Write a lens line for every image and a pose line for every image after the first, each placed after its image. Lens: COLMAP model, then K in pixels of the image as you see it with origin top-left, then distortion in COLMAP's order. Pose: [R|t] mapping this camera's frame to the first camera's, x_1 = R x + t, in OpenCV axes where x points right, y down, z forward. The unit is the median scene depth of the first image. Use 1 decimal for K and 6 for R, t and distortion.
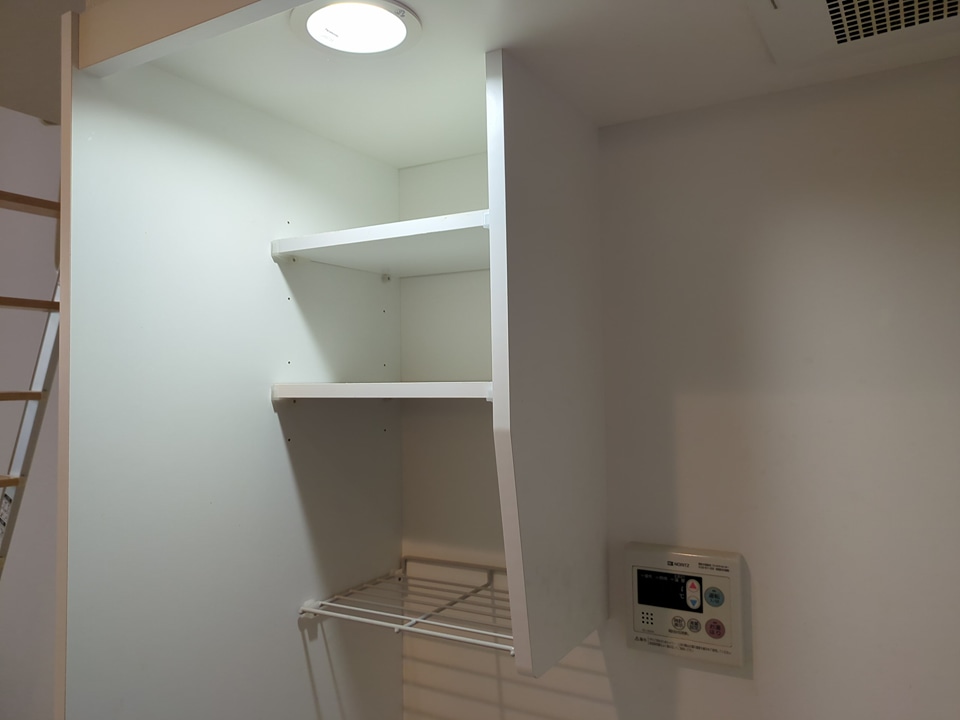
lens RADIAL K [[718.1, 0, 487.6], [0, 718.1, 362.8], [0, 0, 1]] dist [0.024746, -0.016429]
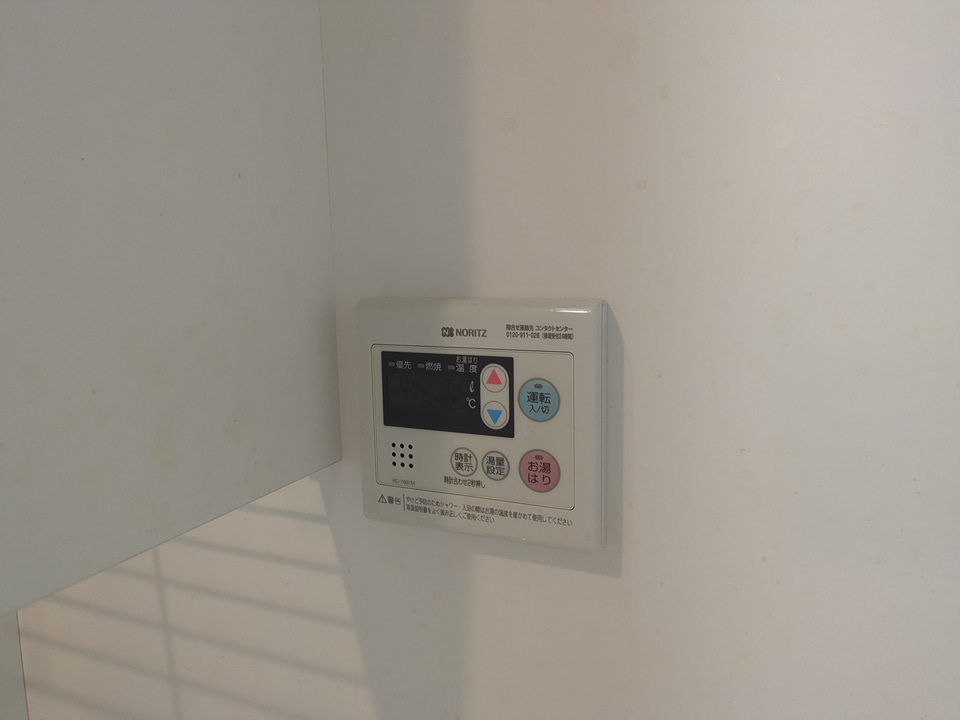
lens RADIAL K [[718.1, 0, 476.9], [0, 718.1, 359.9], [0, 0, 1]] dist [0.024746, -0.016429]
pose [[0.995702, -0.015404, 0.091328, 0.233828], [-0.000408, 0.985334, 0.170638, 0.223411], [-0.092617, -0.169942, 0.981092, 0.575976]]
